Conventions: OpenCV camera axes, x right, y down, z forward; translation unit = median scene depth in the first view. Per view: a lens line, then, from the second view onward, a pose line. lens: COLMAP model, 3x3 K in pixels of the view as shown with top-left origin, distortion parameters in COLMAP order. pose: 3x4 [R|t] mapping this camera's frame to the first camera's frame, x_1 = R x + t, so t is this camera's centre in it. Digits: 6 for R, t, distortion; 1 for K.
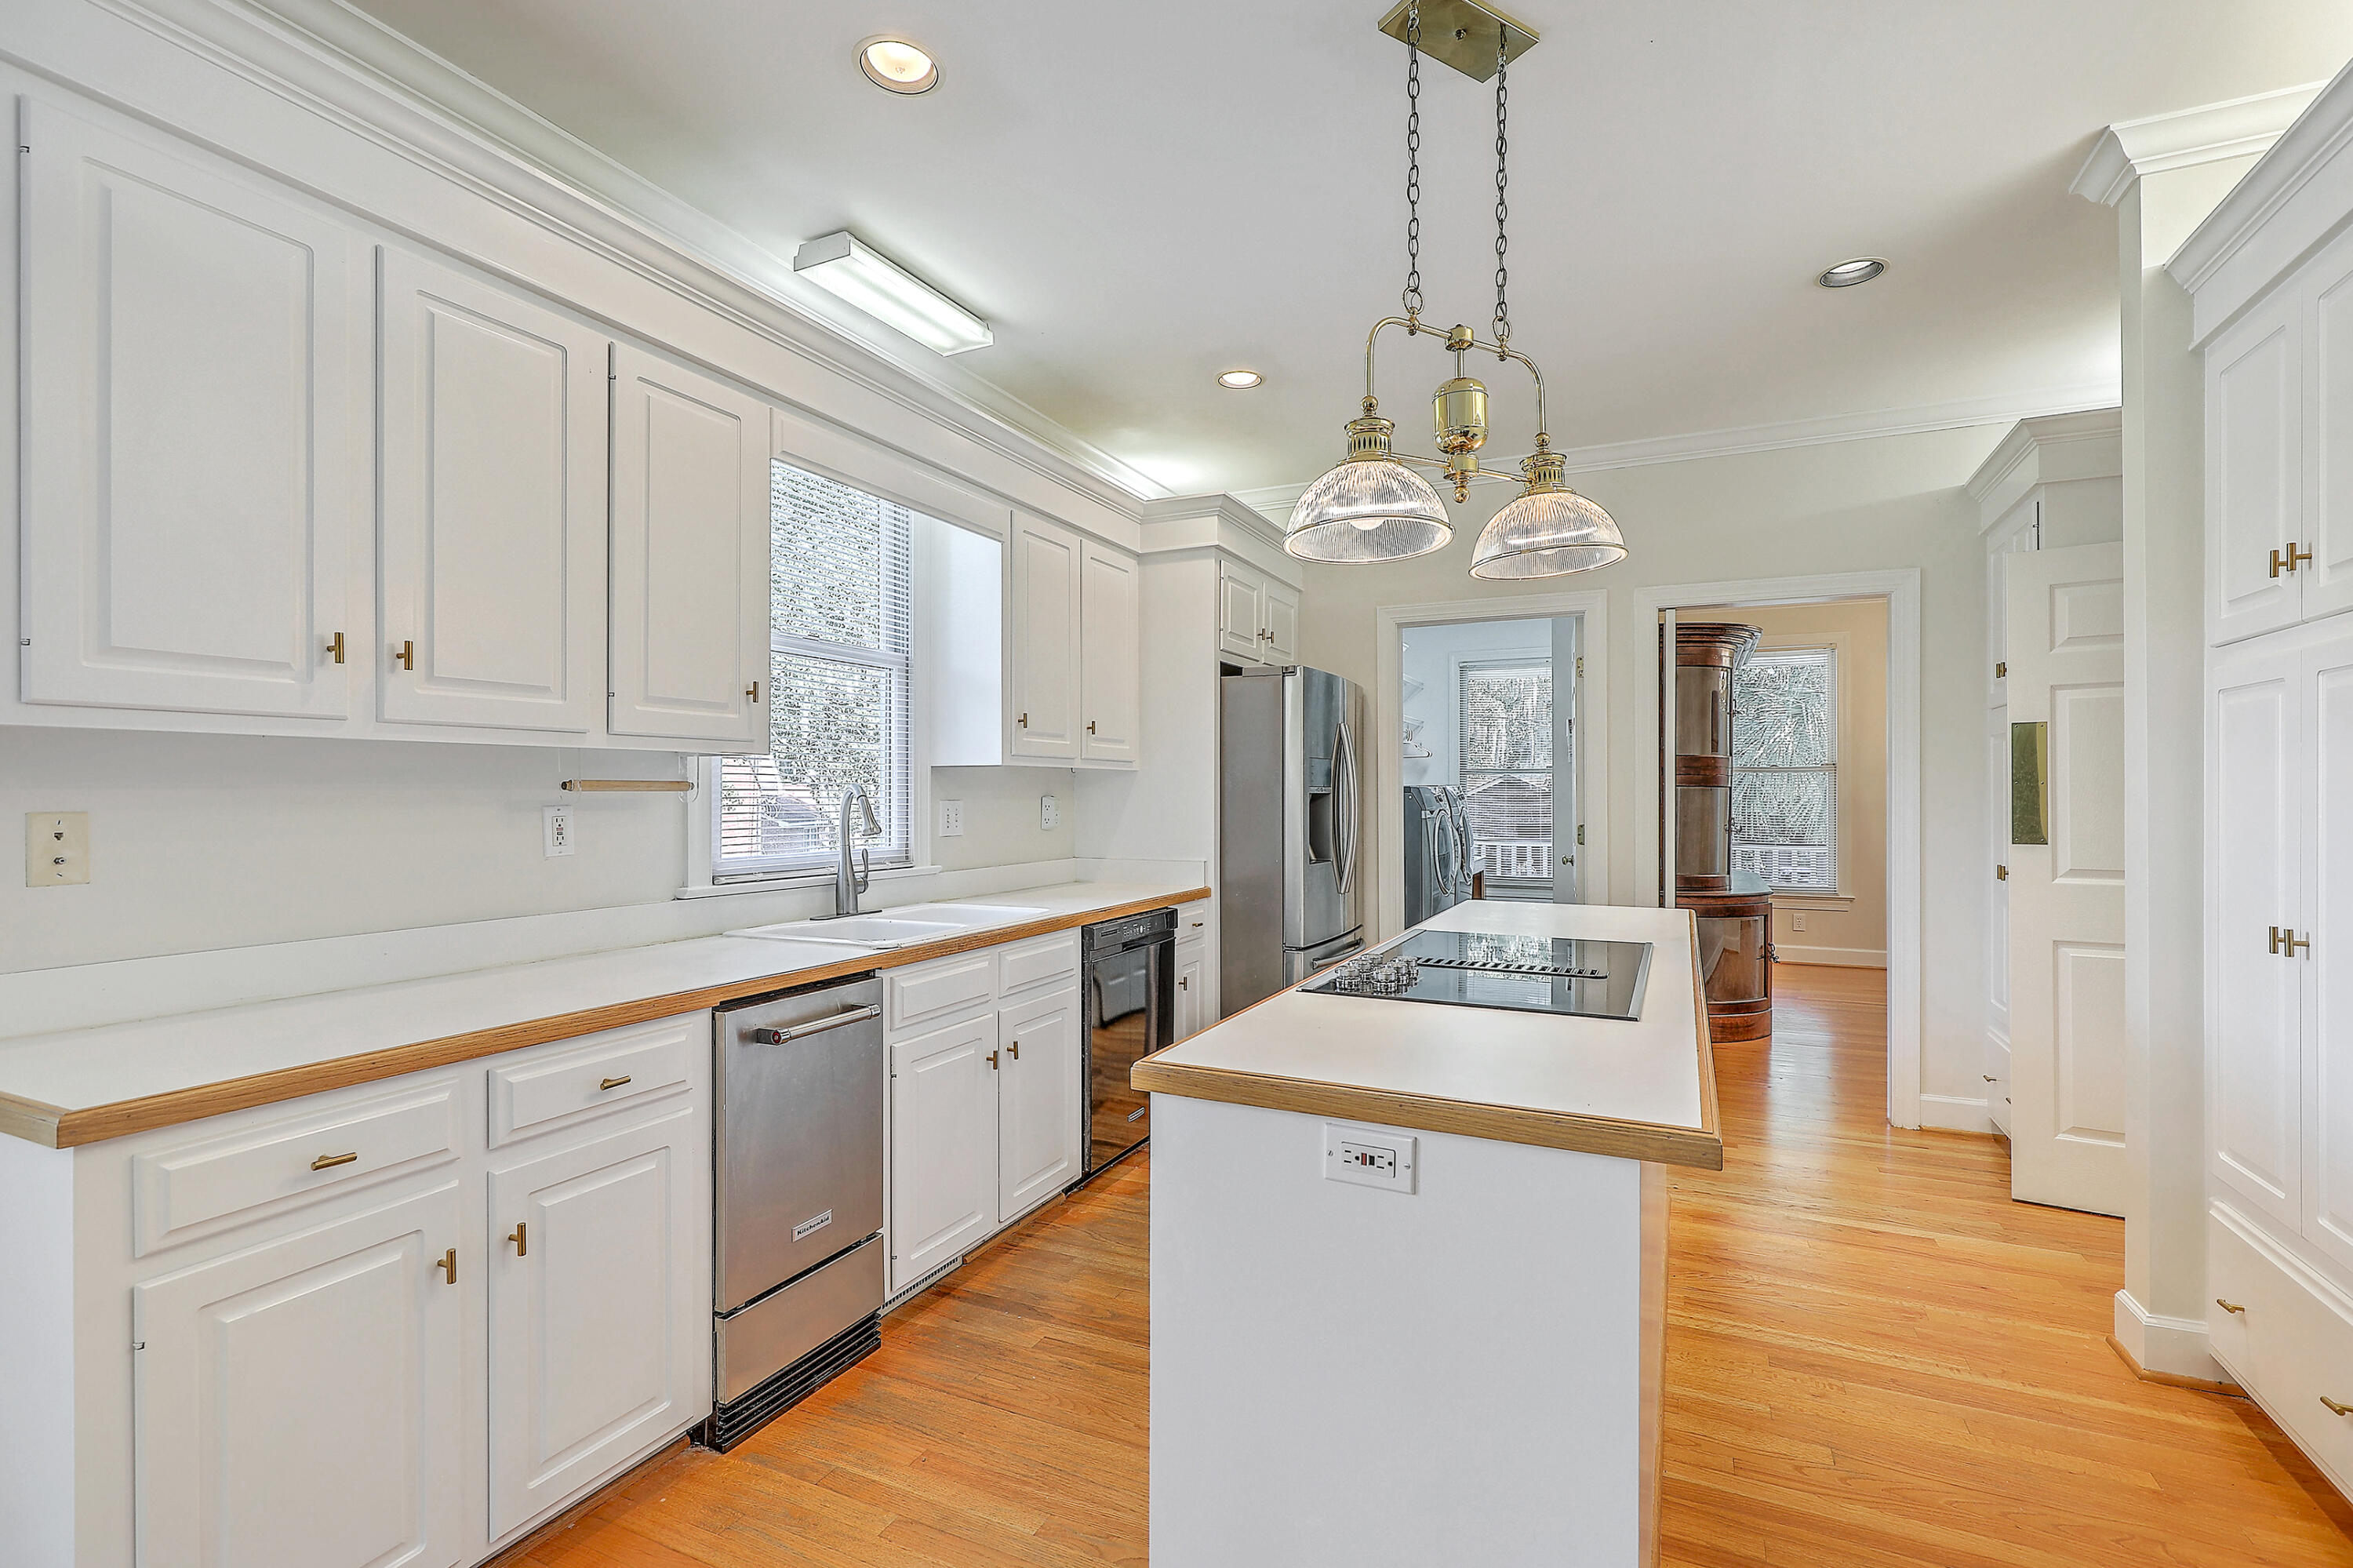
lens RADIAL K [[1068.9, 0, 1188.8], [0, 1068.9, 800.6], [0, 0, 1]] dist [-0.000538, -0.000227]
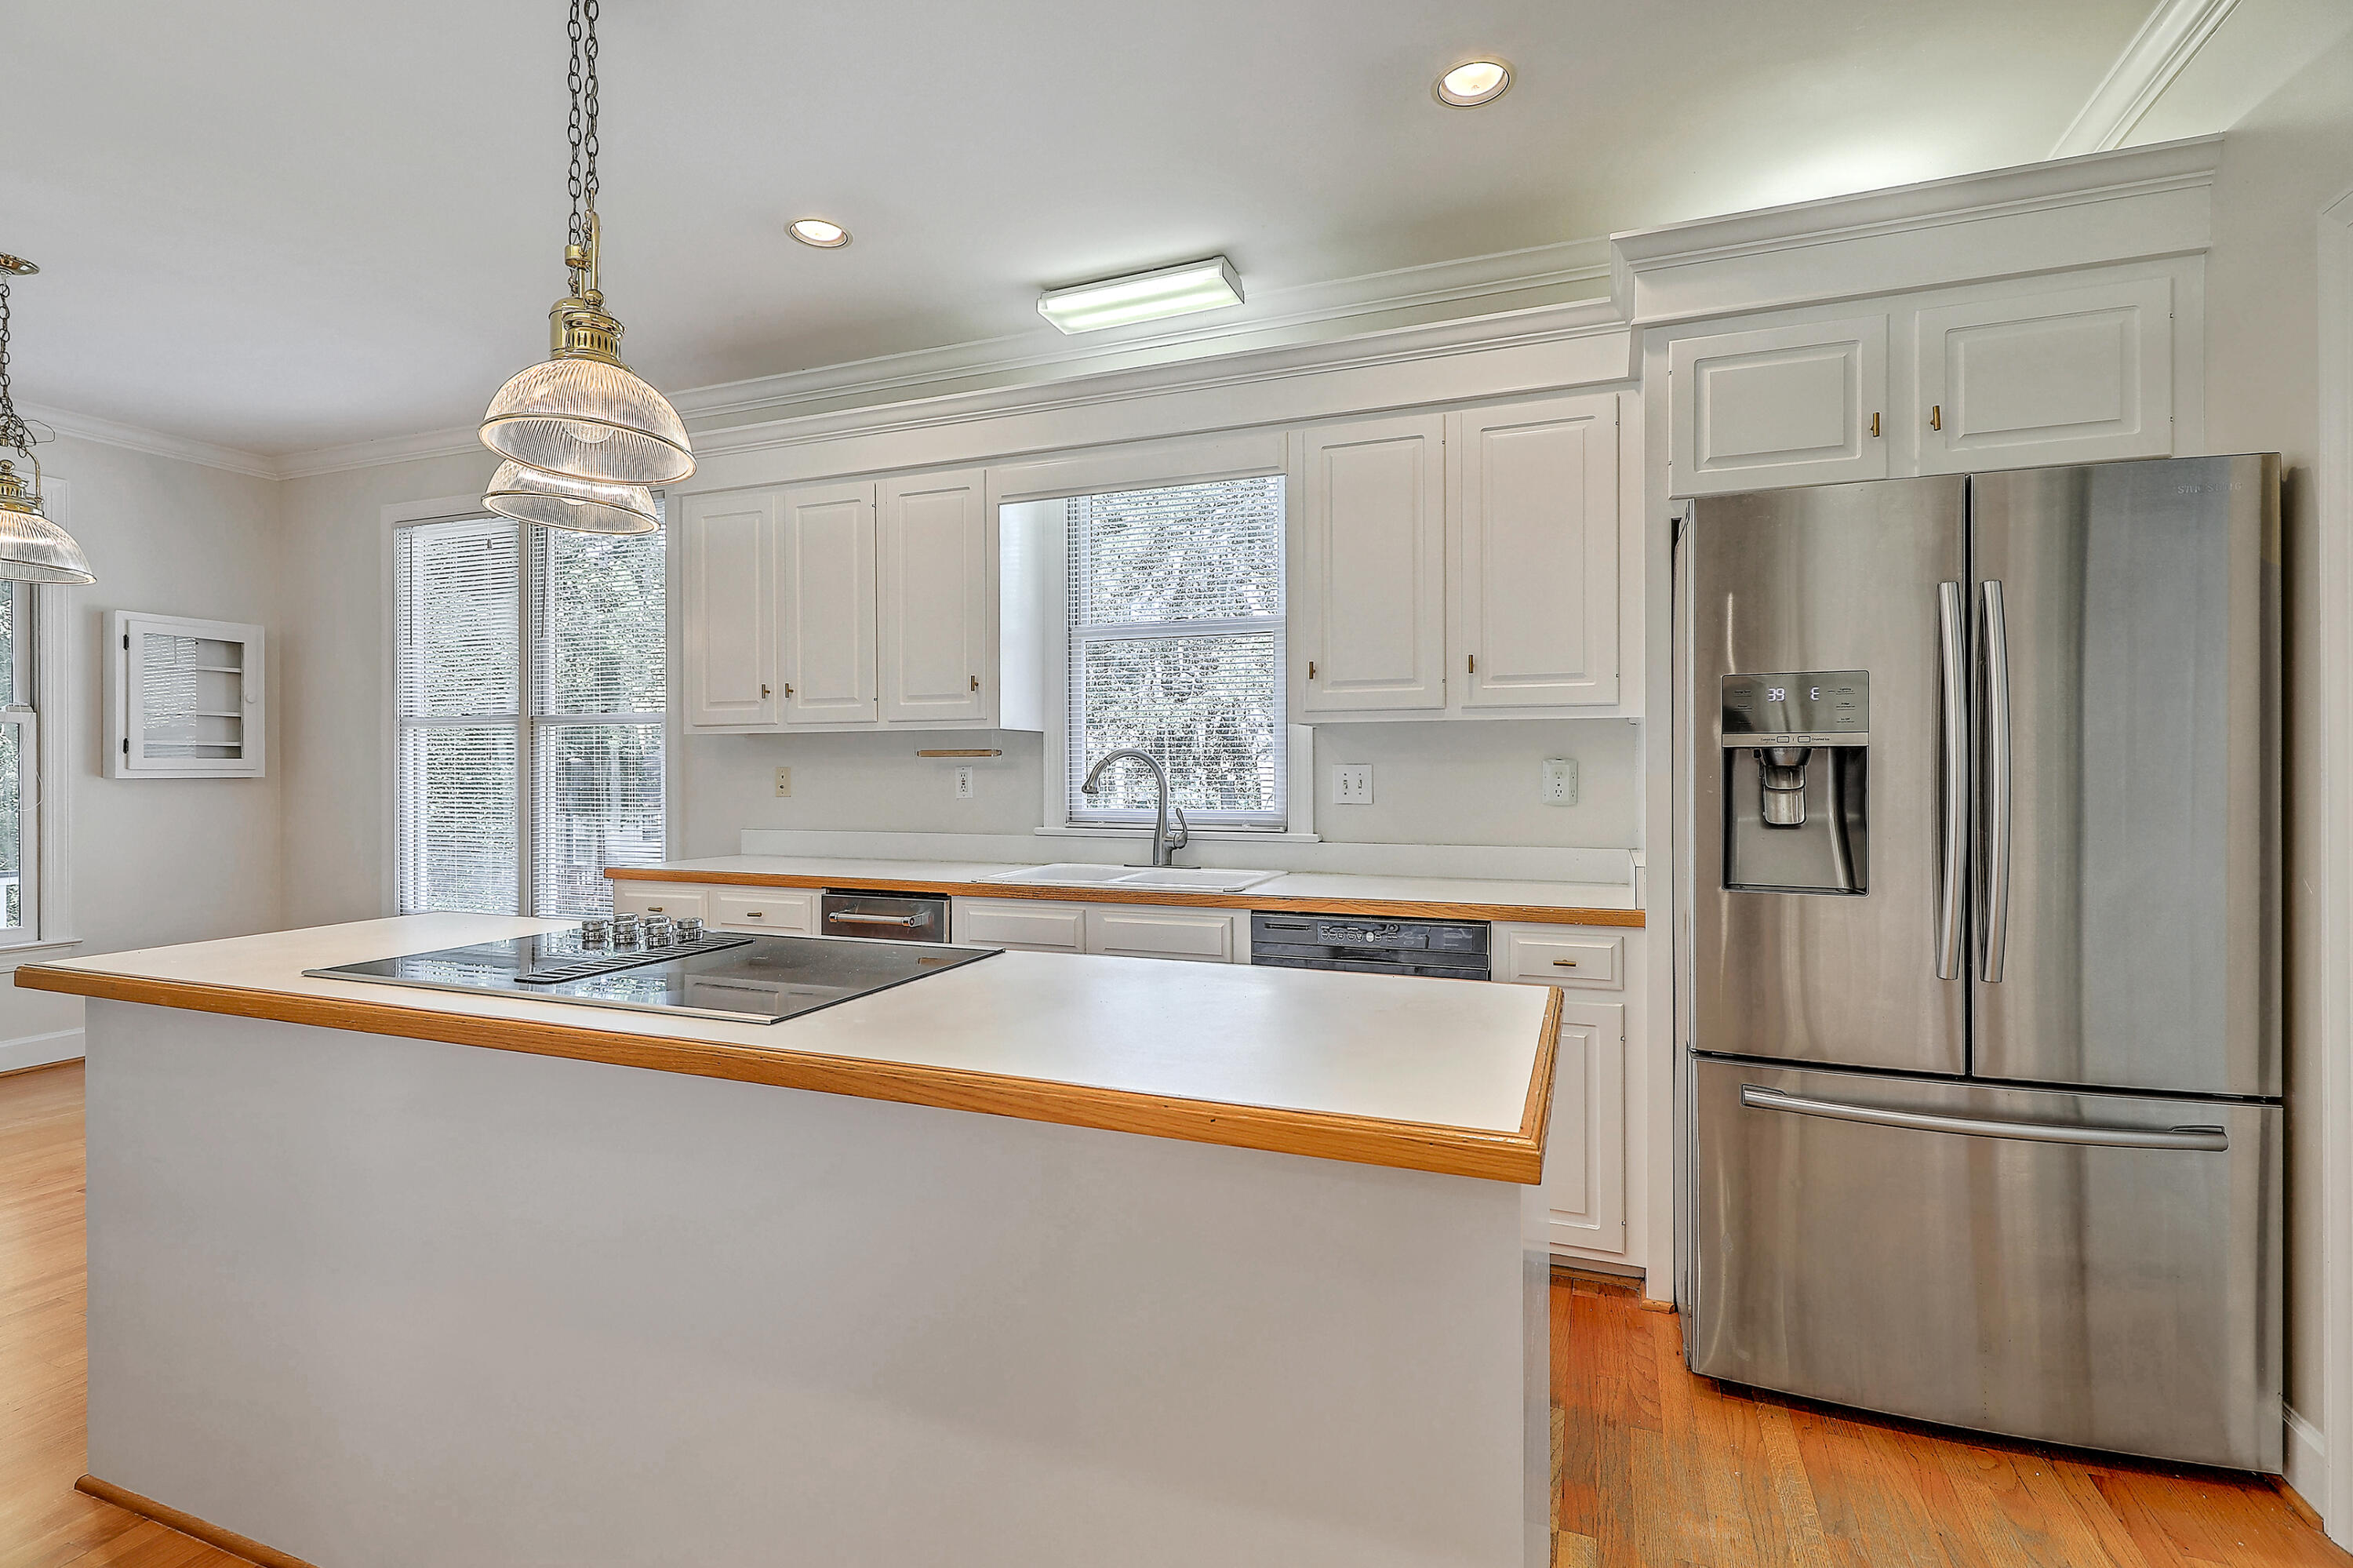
lens RADIAL K [[1074.4, 0, 1179.3], [0, 1074.4, 771.7], [0, 0, 1]] dist [0.002343, 0.000561]
pose [[0.060594, 0.001961, -0.998161, 0.877138], [-0.004741, 0.999987, 0.001676, 0.007030], [0.998151, 0.004631, 0.060603, 1.050579]]
